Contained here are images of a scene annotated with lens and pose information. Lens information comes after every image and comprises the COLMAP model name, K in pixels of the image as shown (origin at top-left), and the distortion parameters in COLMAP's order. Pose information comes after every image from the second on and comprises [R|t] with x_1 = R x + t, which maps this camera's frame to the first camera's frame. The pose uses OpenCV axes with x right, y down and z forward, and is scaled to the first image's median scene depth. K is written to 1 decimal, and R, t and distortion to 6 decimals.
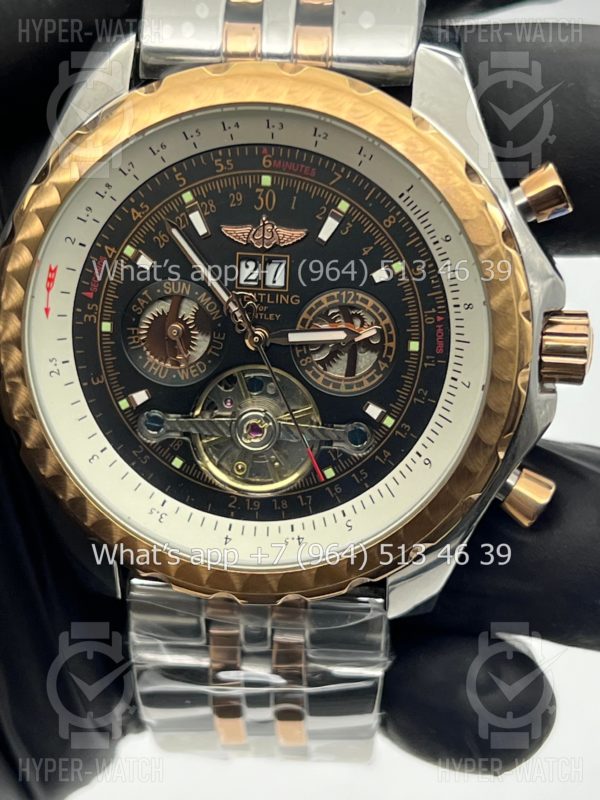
lens RADIAL K [[1829.0, 0, 300.0], [0, 1829.0, 400.0], [0, 0, 1]] dist [0.249429, 0.016648]
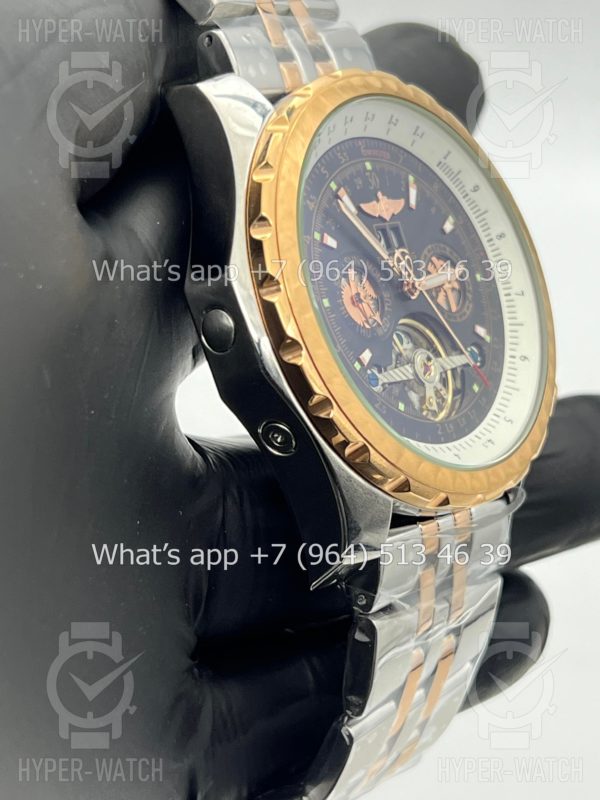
lens RADIAL K [[1829.0, 0, 300.0], [0, 1829.0, 400.0], [0, 0, 1]] dist [0.249429, 0.016648]
pose [[0.532720, -0.160756, 0.830883, -1.063956], [0.439346, 0.891659, -0.109172, 0.129540], [-0.723315, 0.423203, 0.545633, 0.431340]]
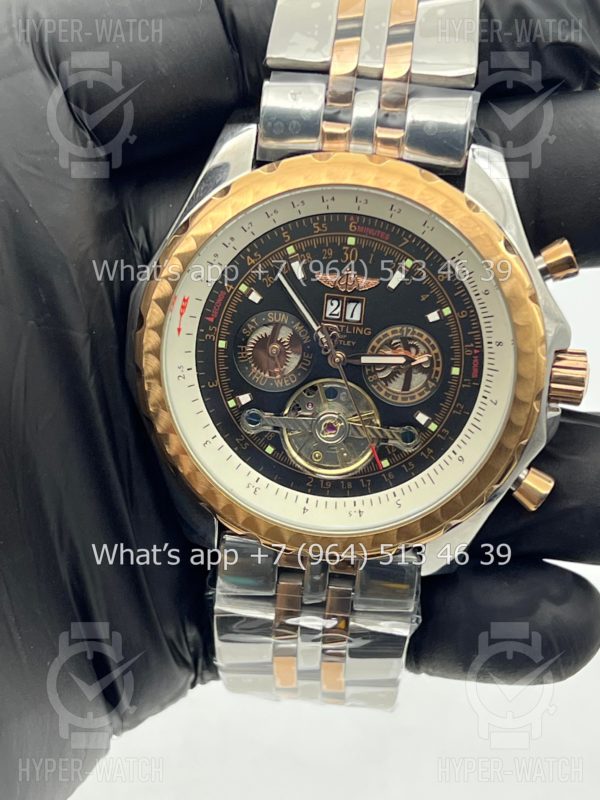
lens RADIAL K [[1829.0, 0, 300.0], [0, 1829.0, 400.0], [0, 0, 1]] dist [0.249429, 0.016648]
pose [[0.997949, 0.049509, 0.040573, -0.102181], [-0.050168, 0.998622, 0.015377, -0.023108], [-0.039756, -0.017381, 0.999058, -0.318402]]
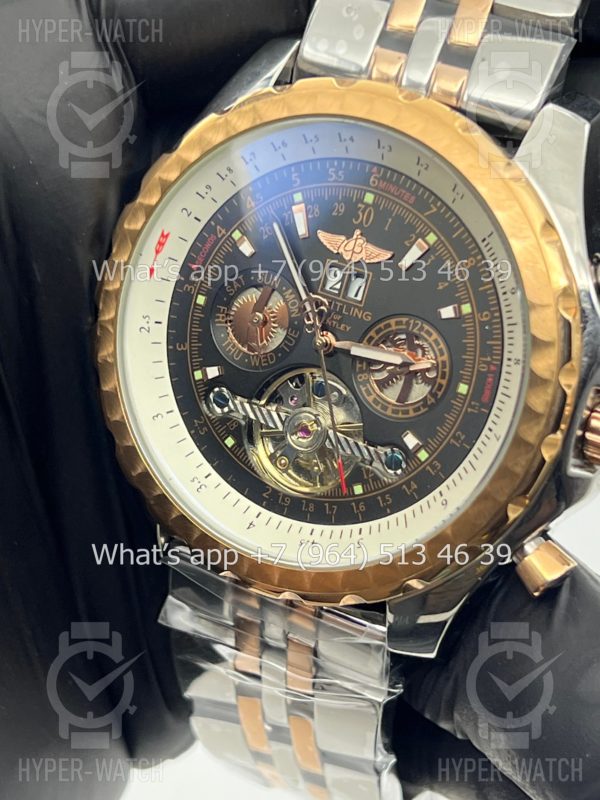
lens RADIAL K [[1829.0, 0, 300.0], [0, 1829.0, 400.0], [0, 0, 1]] dist [0.249429, 0.016648]
pose [[0.919348, 0.256606, -0.298248, 0.281291], [-0.273728, 0.961668, -0.016370, 0.017701], [0.282615, 0.096689, 0.954348, 0.010244]]
